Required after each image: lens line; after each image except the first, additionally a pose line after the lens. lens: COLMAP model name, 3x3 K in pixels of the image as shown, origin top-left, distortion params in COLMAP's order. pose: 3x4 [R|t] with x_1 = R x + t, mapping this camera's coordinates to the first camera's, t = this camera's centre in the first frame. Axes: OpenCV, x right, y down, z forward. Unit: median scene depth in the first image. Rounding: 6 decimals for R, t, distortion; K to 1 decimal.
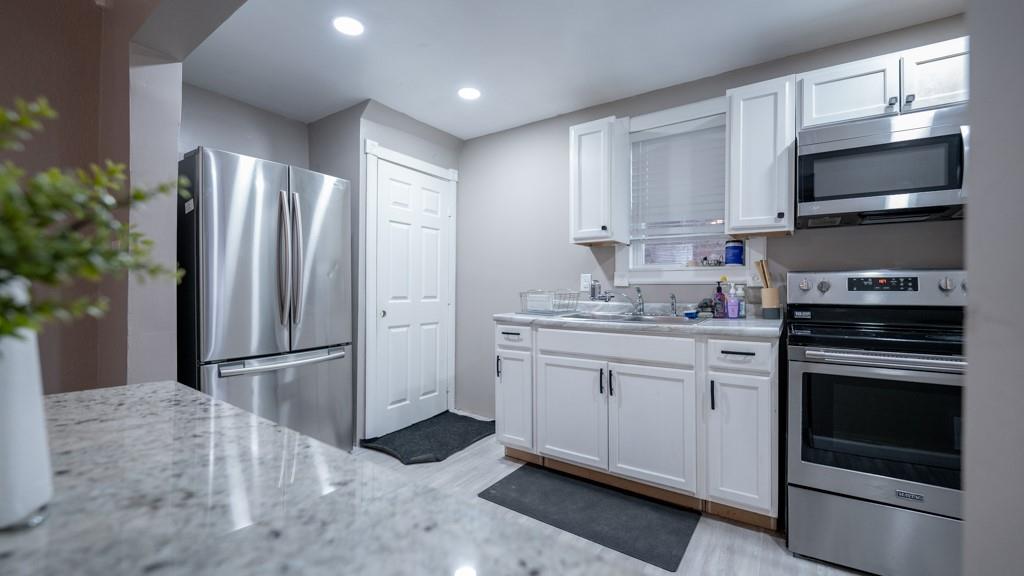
lens RADIAL K [[421.6, 0, 512.0], [0, 421.6, 288.0], [0, 0, 1]] dist [-0.011424, 0.000106]
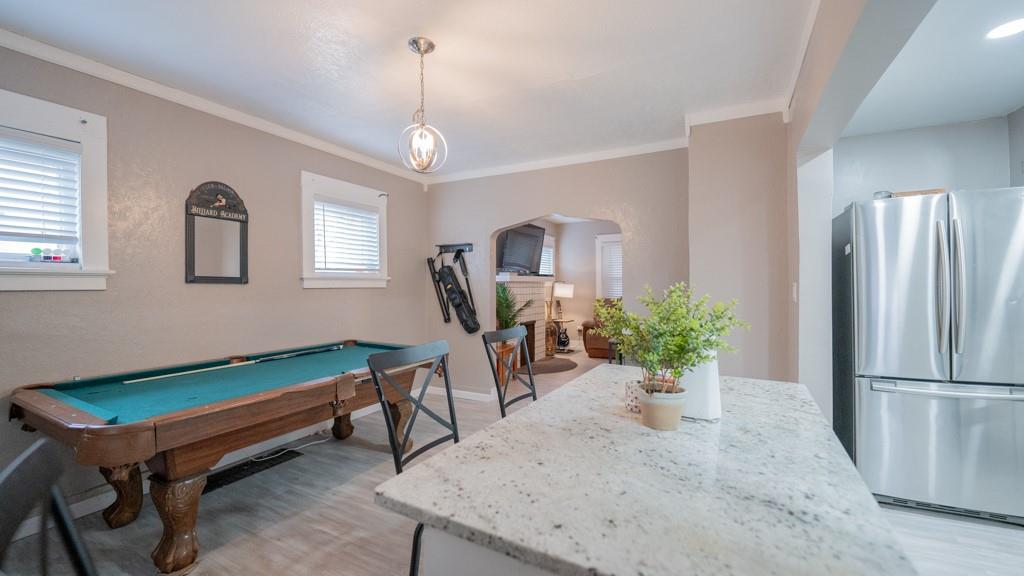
lens RADIAL K [[421.6, 0, 512.0], [0, 421.6, 288.0], [0, 0, 1]] dist [-0.011424, 0.000106]
pose [[0.140173, 0.003034, -0.990122, 0.340884], [0.002831, 0.999990, 0.003465, -0.085882], [0.990123, -0.003289, 0.140163, -0.178134]]
